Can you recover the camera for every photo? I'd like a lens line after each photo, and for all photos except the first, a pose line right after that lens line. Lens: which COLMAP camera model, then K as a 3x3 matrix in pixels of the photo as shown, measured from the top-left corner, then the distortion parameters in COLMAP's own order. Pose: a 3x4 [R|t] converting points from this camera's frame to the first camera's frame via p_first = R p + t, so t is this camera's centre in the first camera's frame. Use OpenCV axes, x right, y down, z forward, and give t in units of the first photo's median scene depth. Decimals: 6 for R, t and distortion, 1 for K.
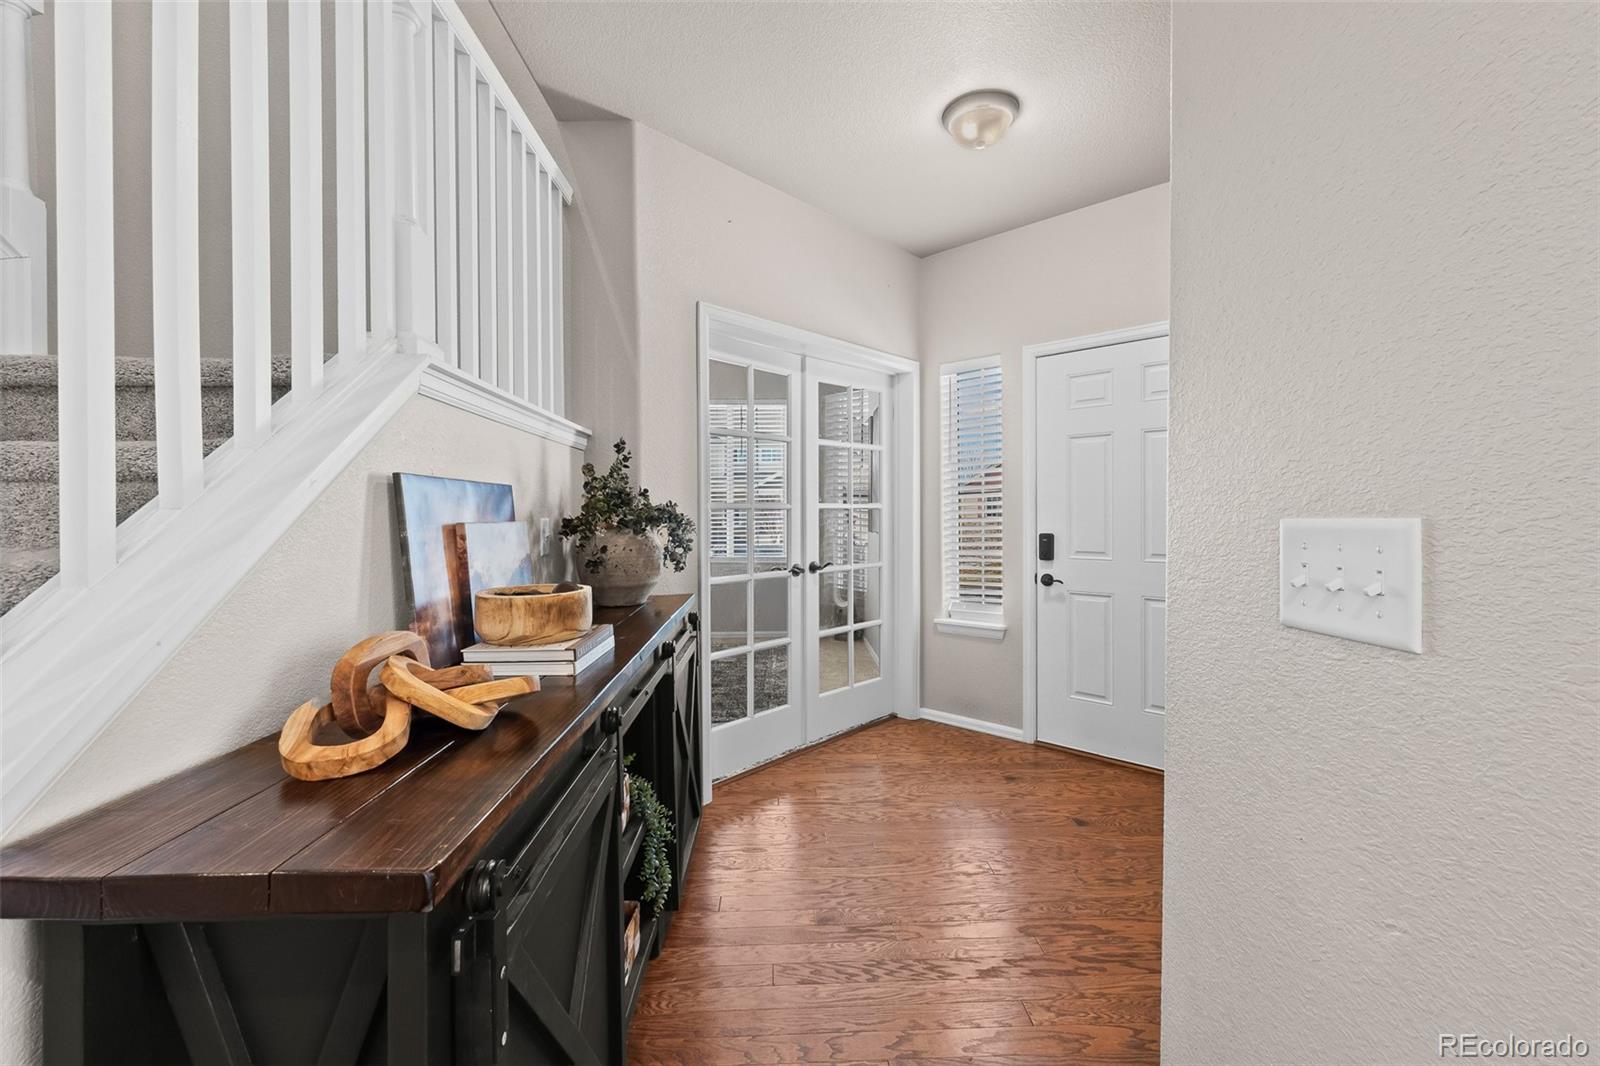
lens RADIAL K [[675.9, 0, 804.6], [0, 675.9, 519.0], [0, 0, 1]] dist [-0.003163, -0.001063]
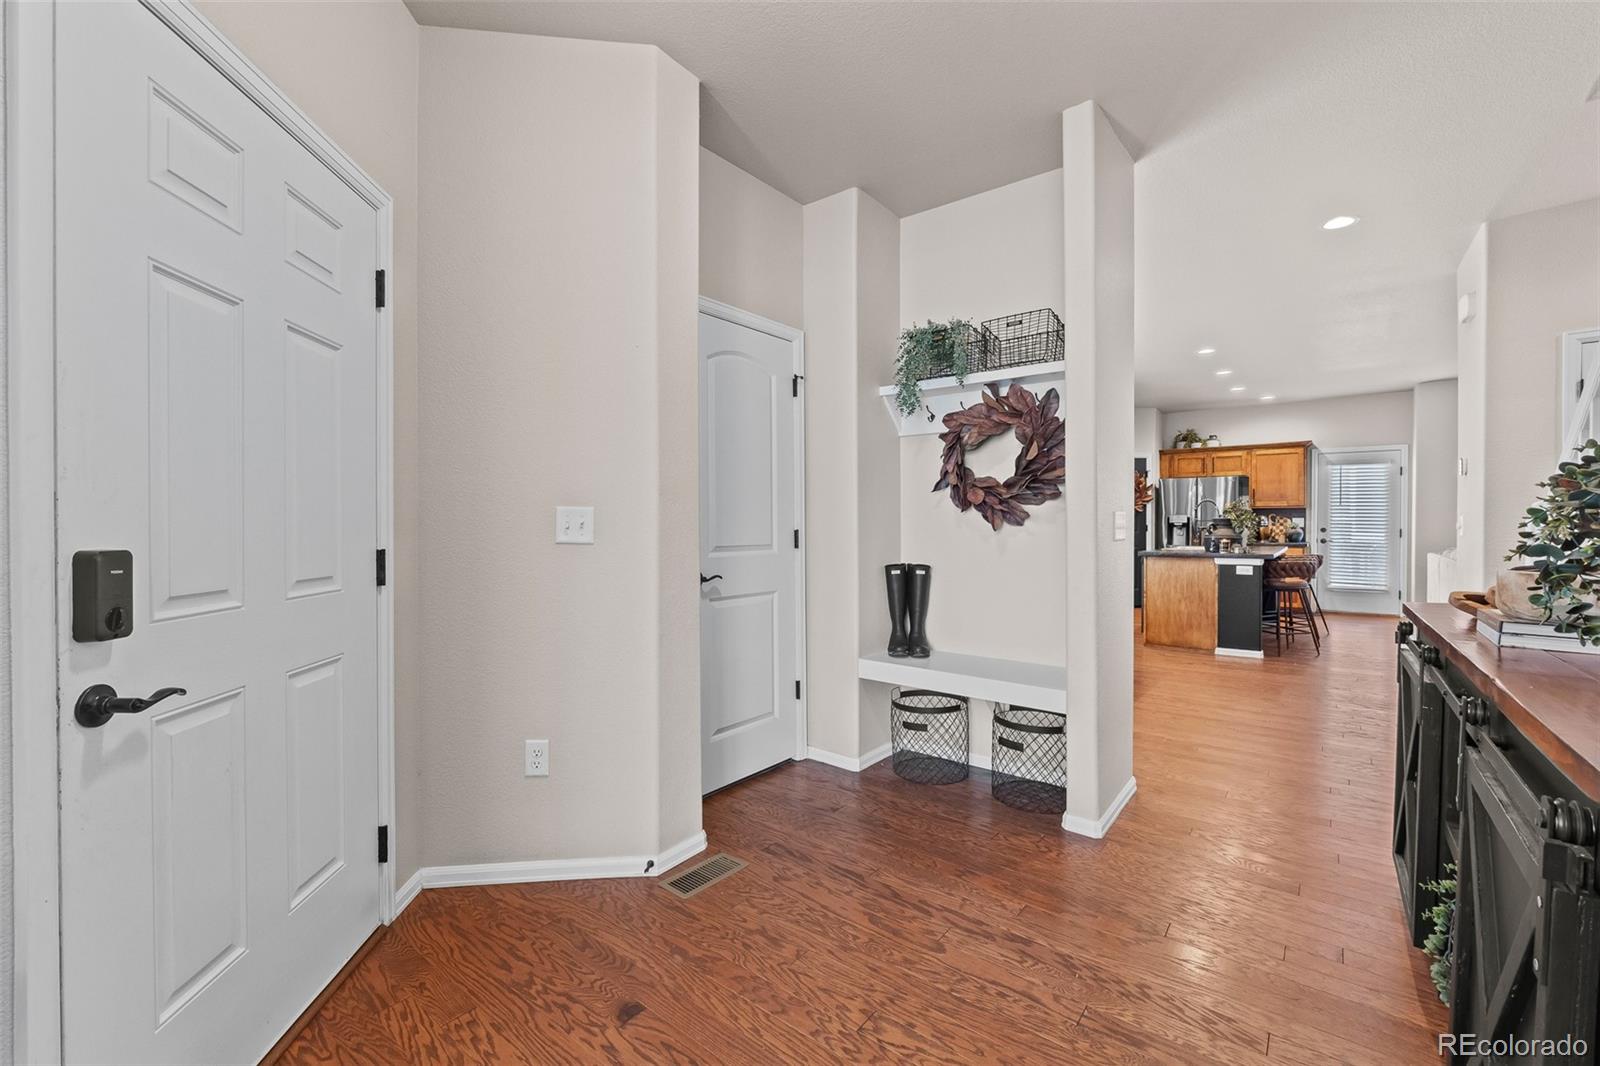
lens RADIAL K [[669.6, 0, 806.0], [0, 669.6, 528.0], [0, 0, 1]] dist [0.000687, 0.000093]
pose [[-0.763192, -0.000964, 0.646171, -0.113956], [0.006157, 0.999943, 0.008764, 0.015916], [-0.646142, 0.010667, -0.763143, 1.571993]]
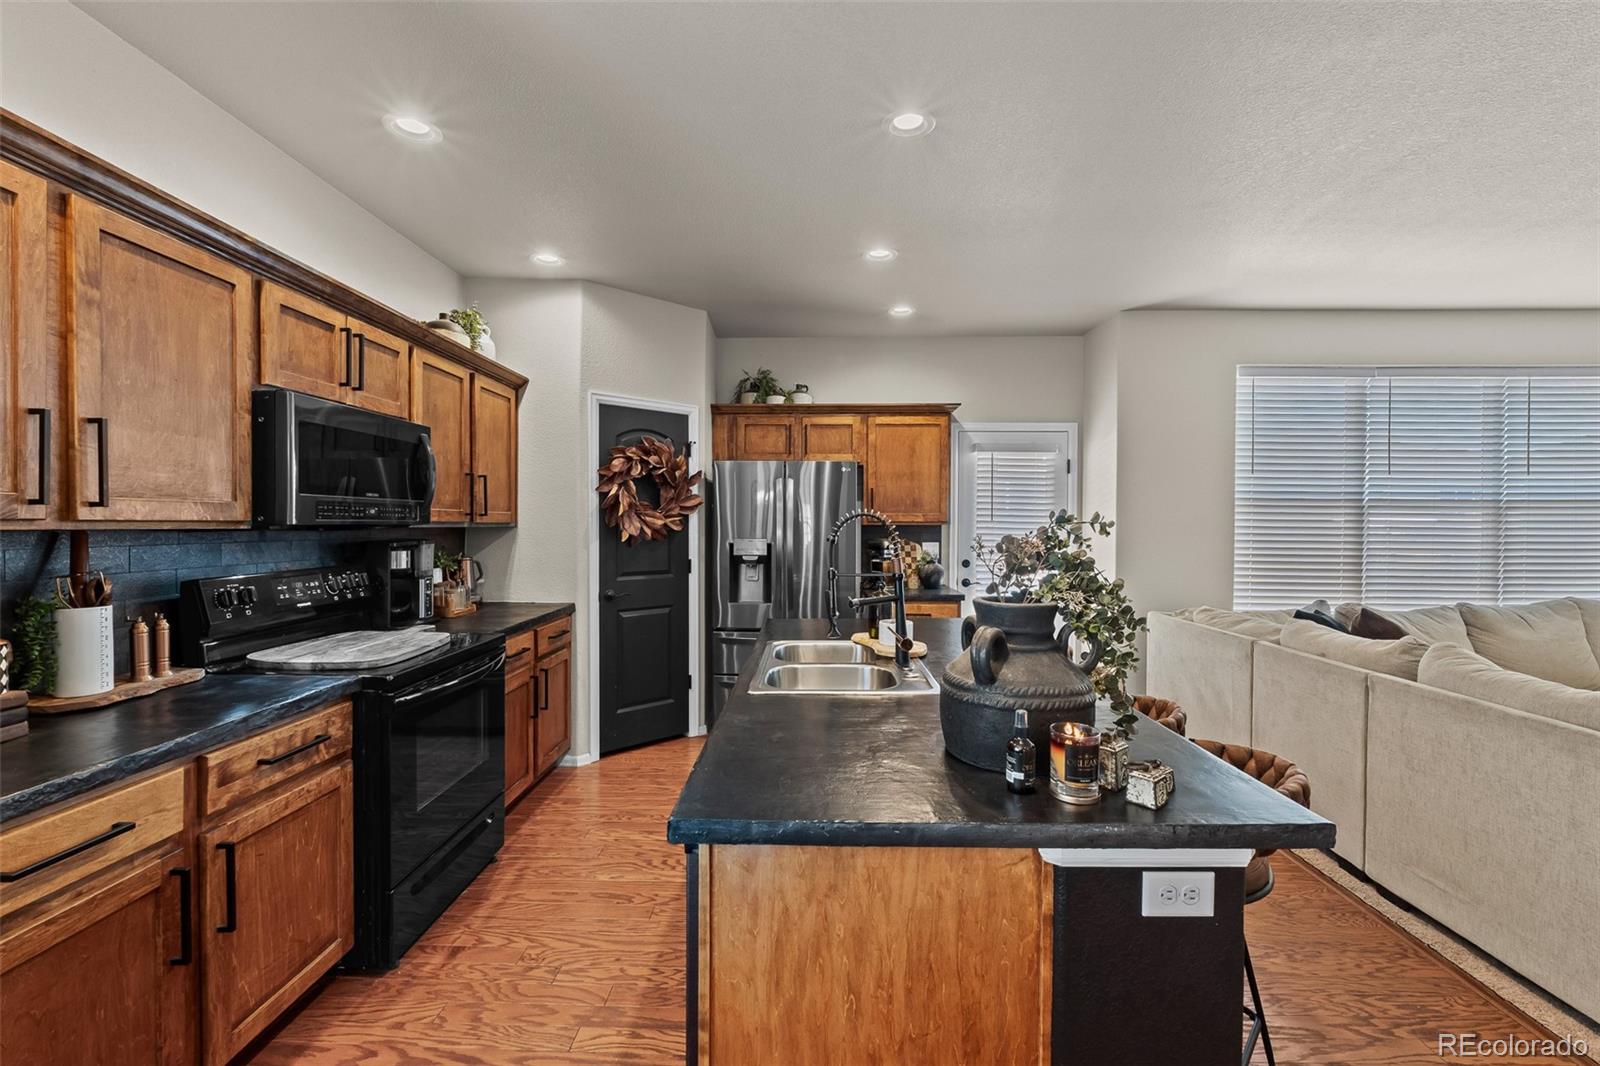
lens RADIAL K [[672.6, 0, 800.0], [0, 672.6, 533.0], [0, 0, 1]] dist [-0.004748, -0.000744]
pose [[-0.998376, -0.000071, 0.056976, 0.518391], [0.001015, 0.999818, 0.019025, -0.063871], [-0.056967, 0.019052, -0.998194, -1.008119]]
